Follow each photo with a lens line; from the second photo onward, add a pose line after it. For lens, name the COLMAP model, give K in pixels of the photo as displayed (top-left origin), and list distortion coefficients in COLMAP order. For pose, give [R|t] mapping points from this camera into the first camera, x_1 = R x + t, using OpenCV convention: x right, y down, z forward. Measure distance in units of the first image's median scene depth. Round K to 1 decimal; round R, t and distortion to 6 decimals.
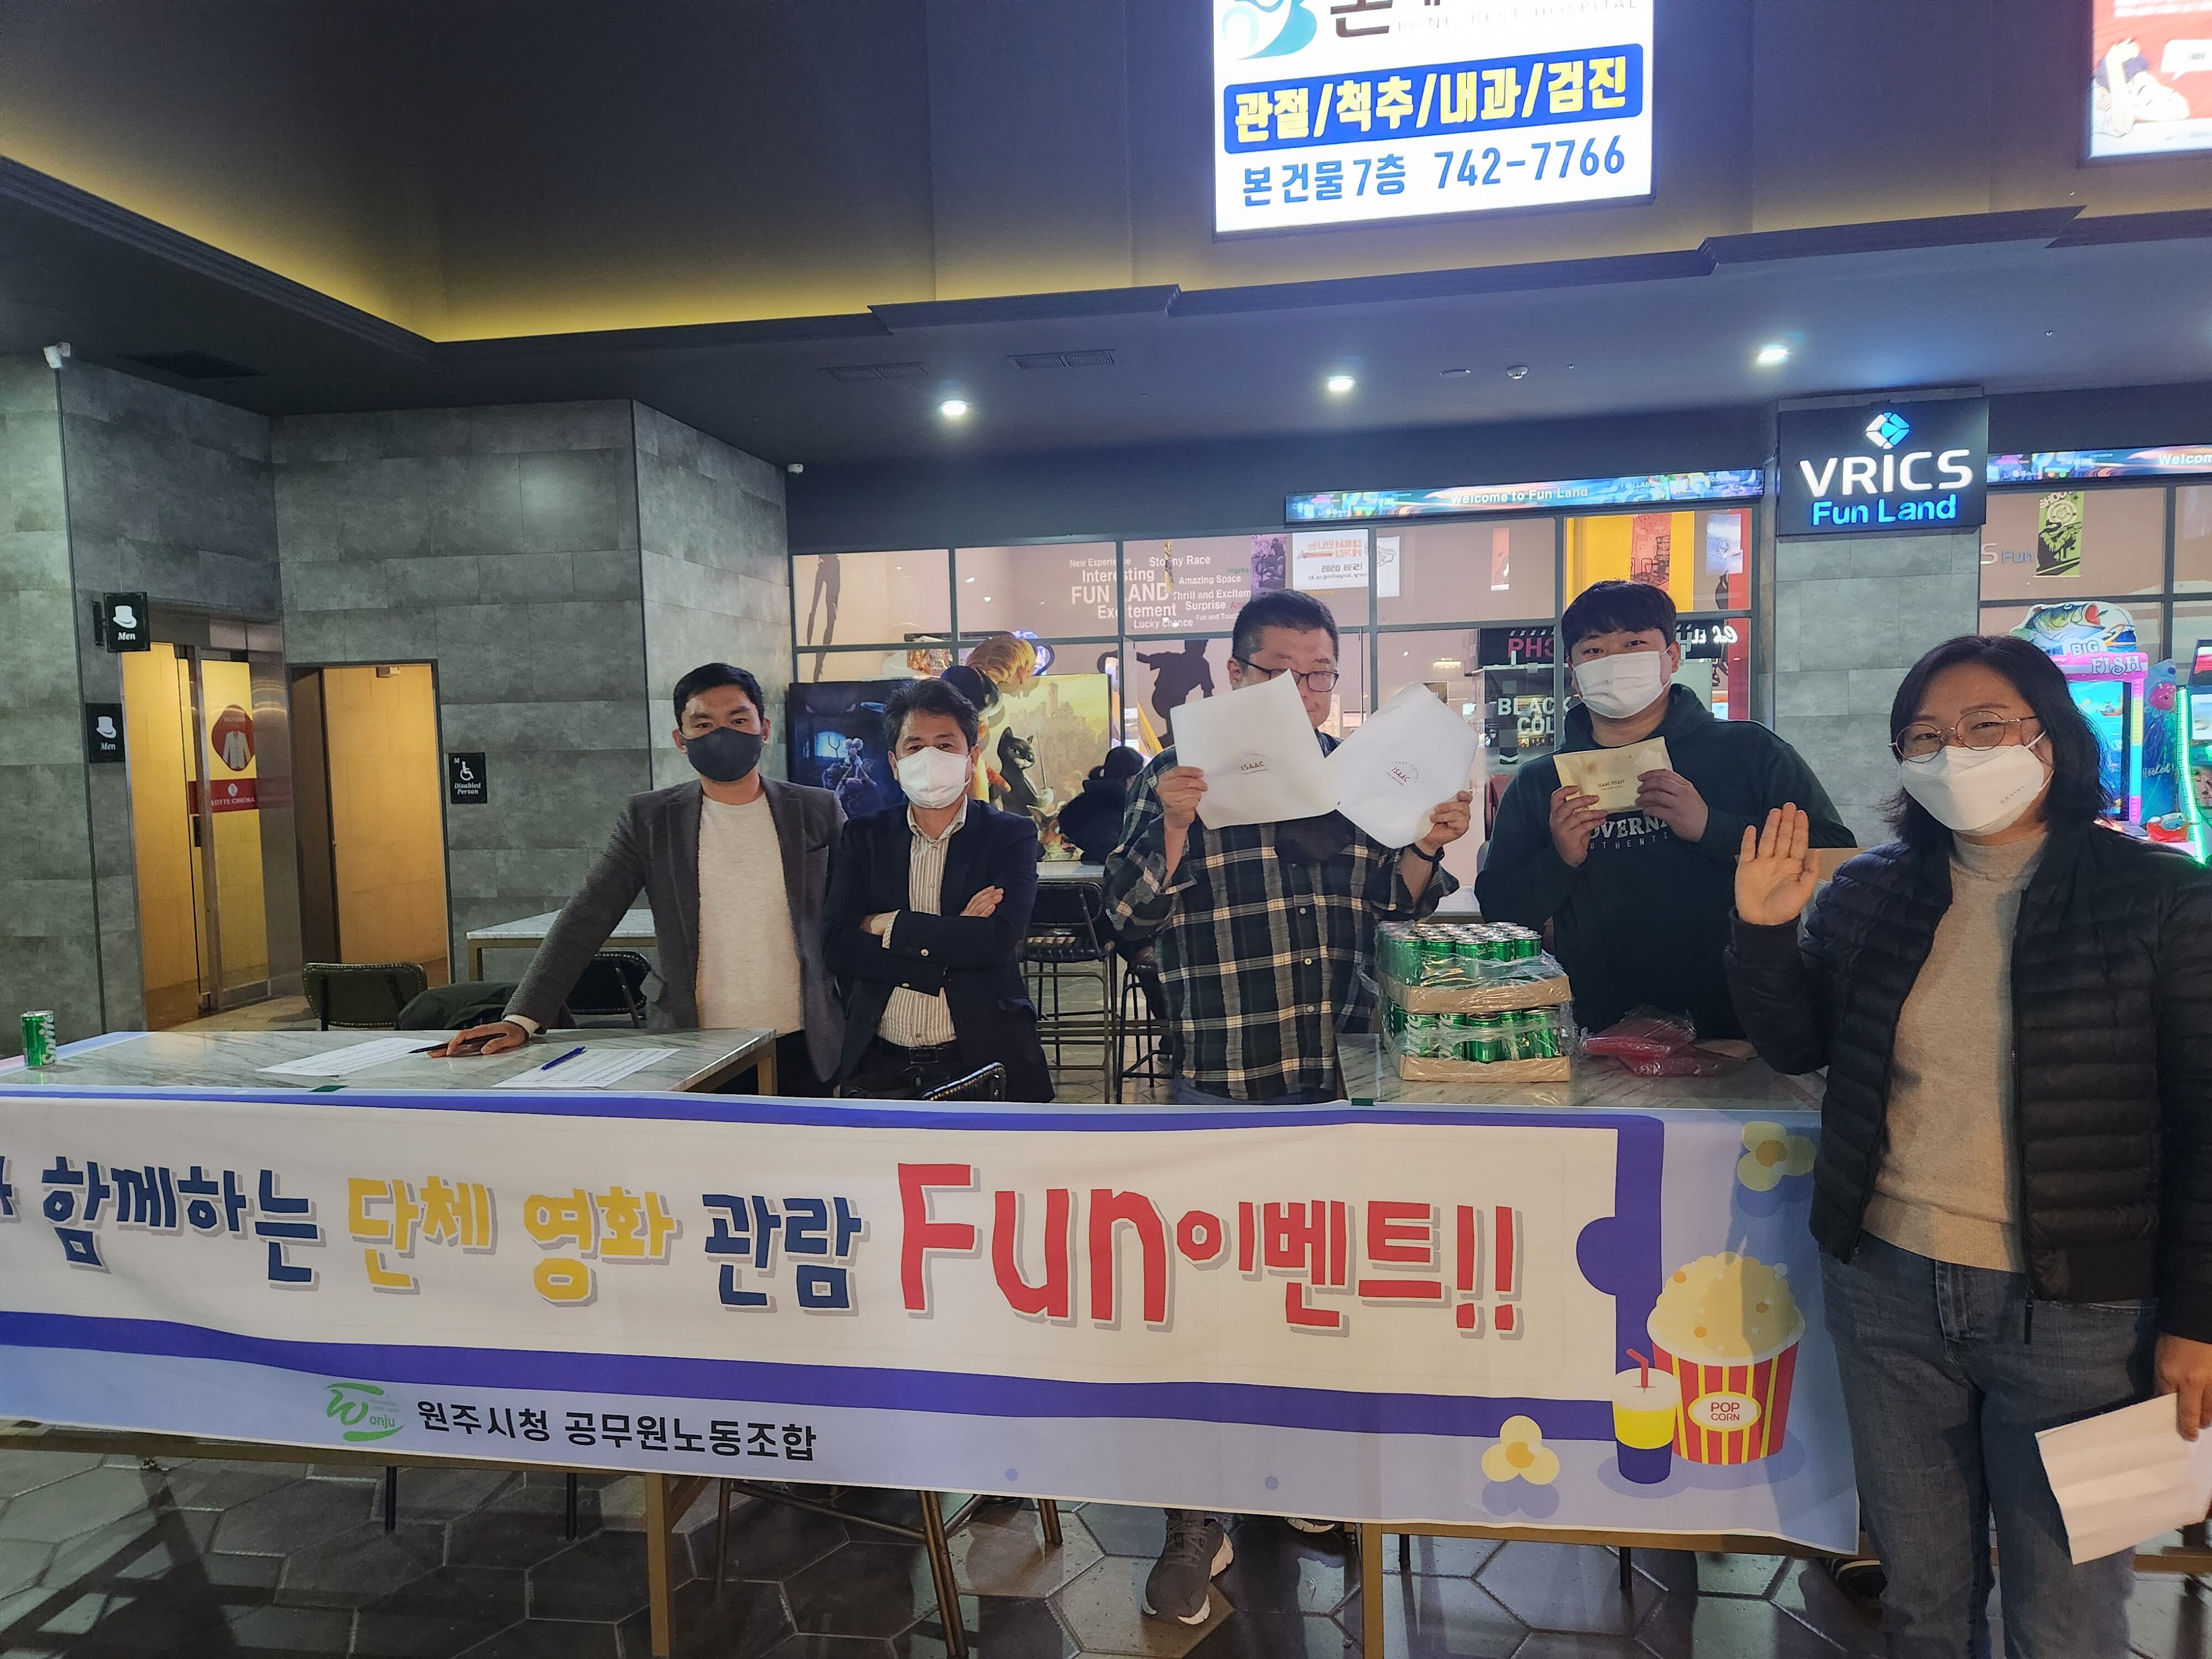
lens RADIAL K [[1511.7, 0, 1070.5], [0, 1511.7, 808.5], [0, 0, 1]] dist [0.064300, -0.053948]
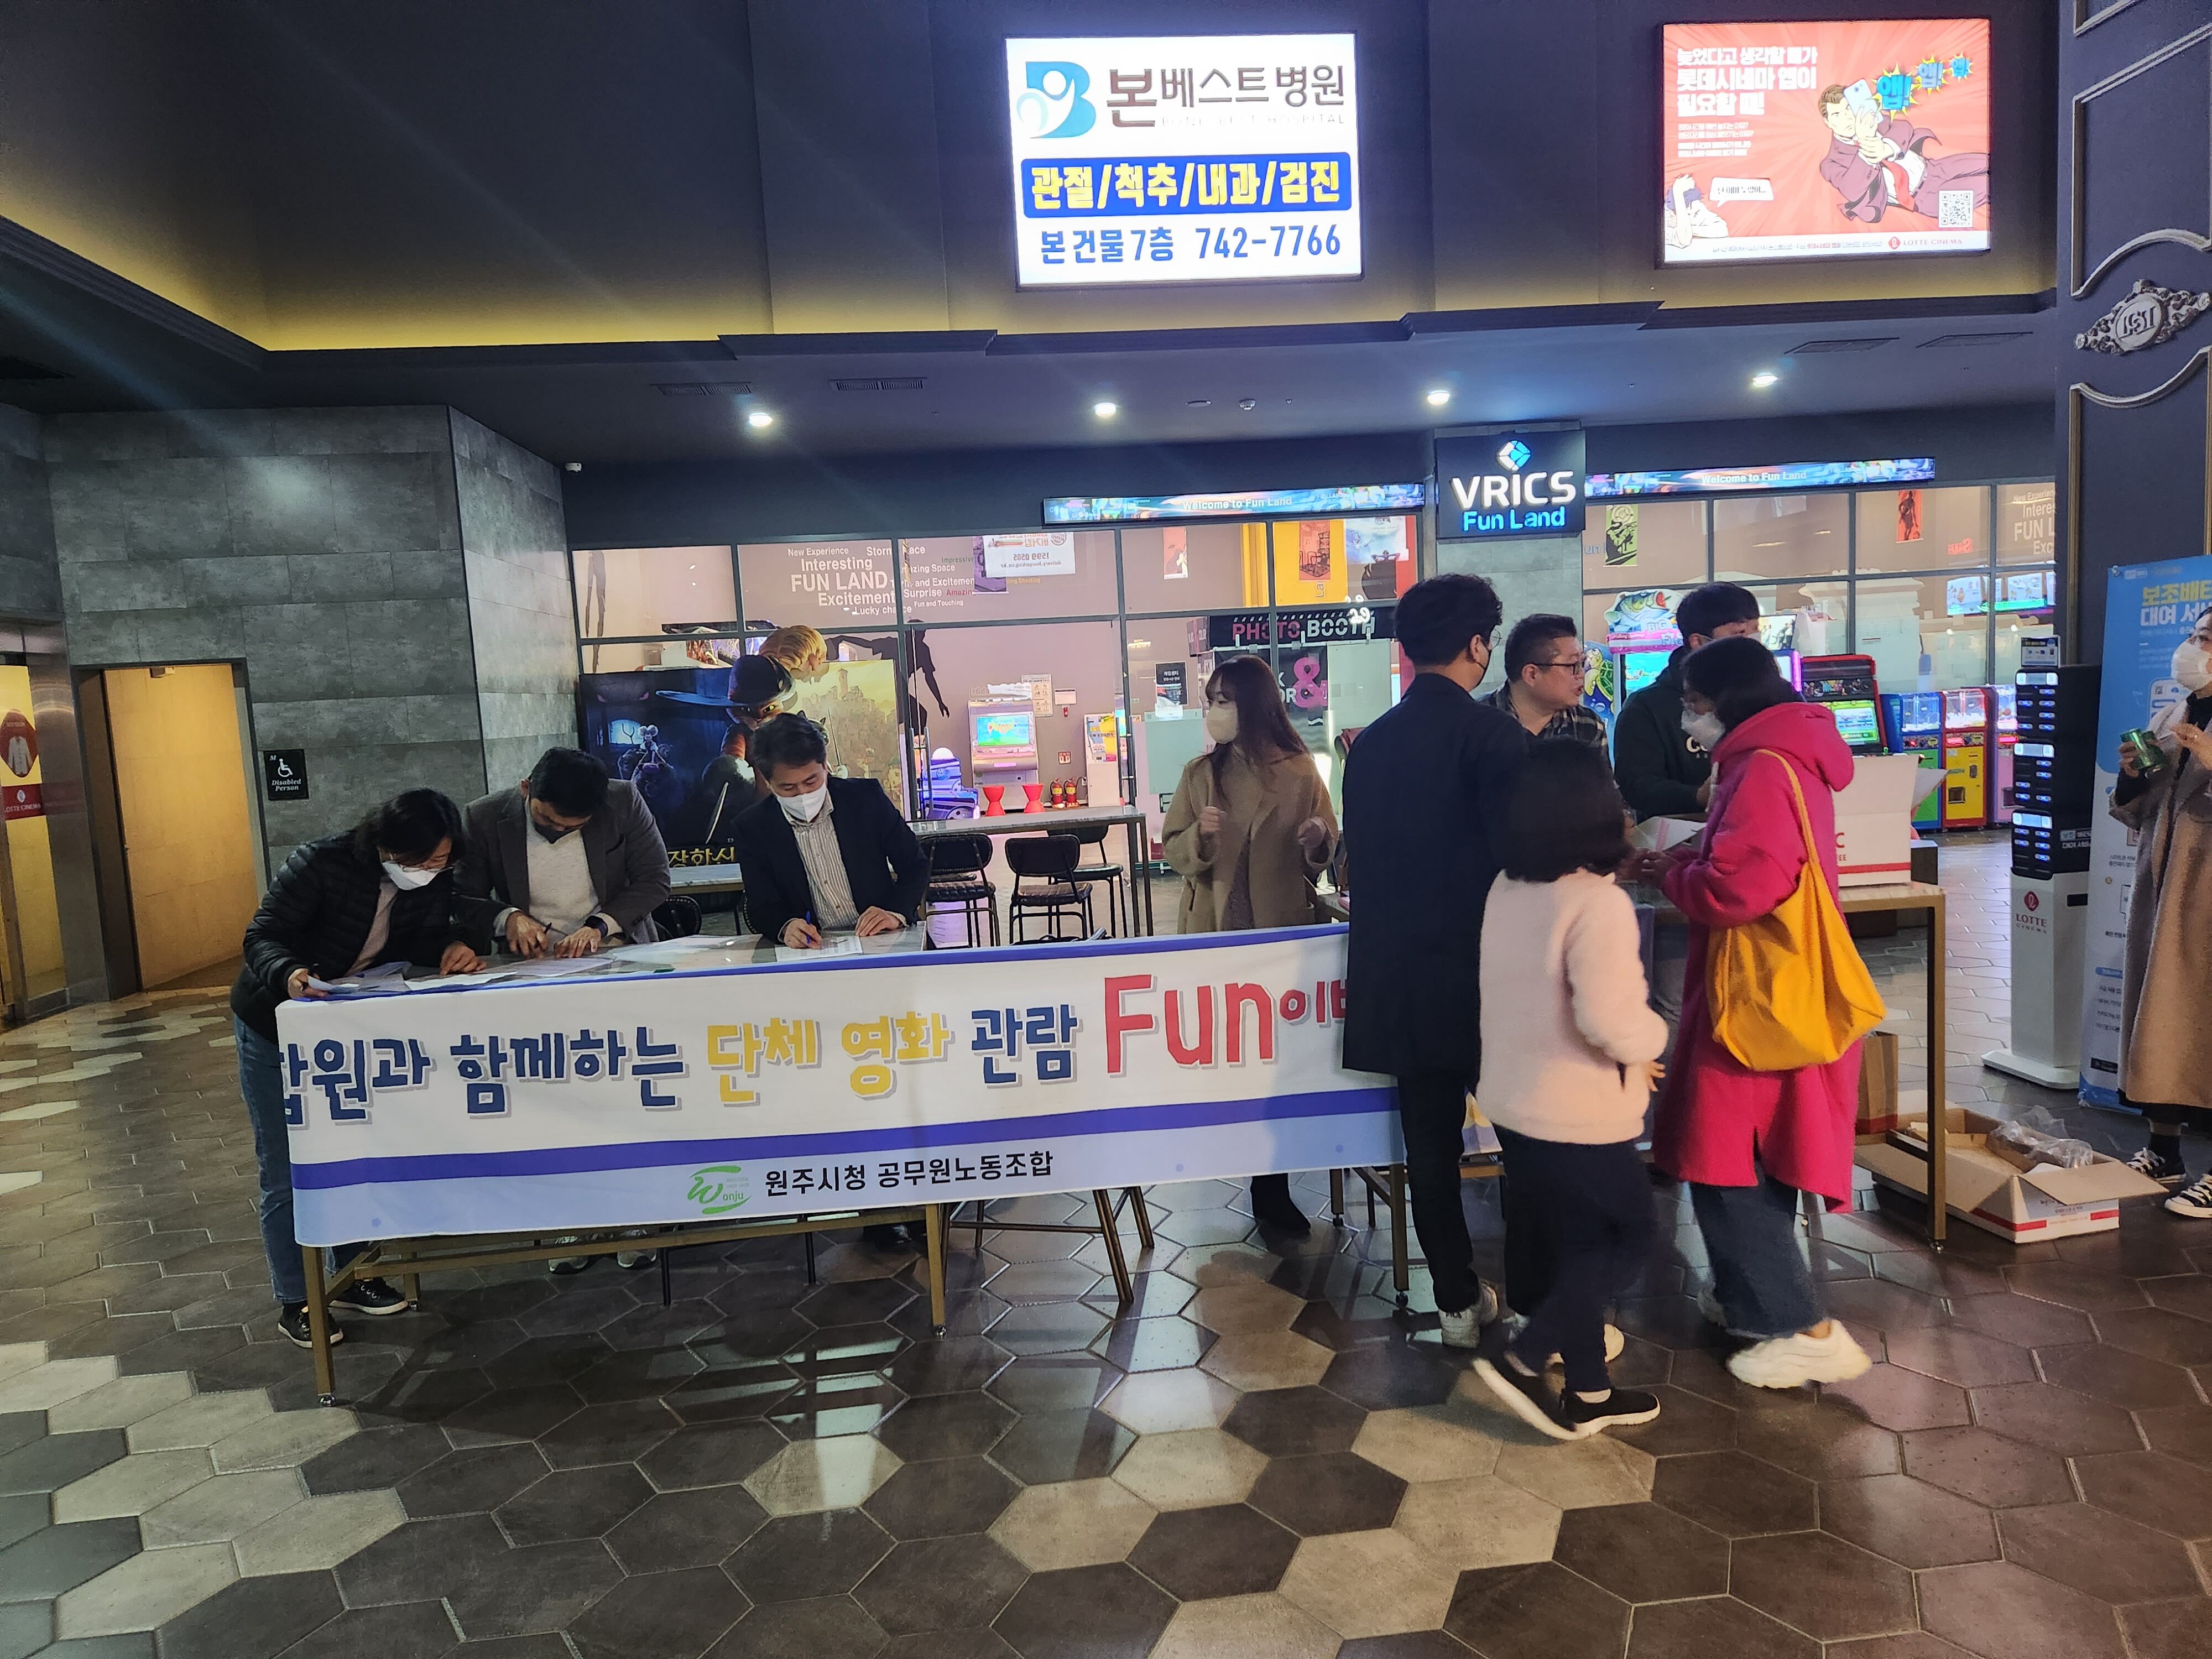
lens RADIAL K [[1511.7, 0, 1118.5], [0, 1511.7, 827.0], [0, 0, 1]] dist [0.064300, -0.053948]
pose [[0.964369, -0.048659, 0.260049, -0.139229], [0.042177, 0.998646, 0.030450, 0.007849], [-0.261178, -0.018397, 0.965115, -0.145258]]
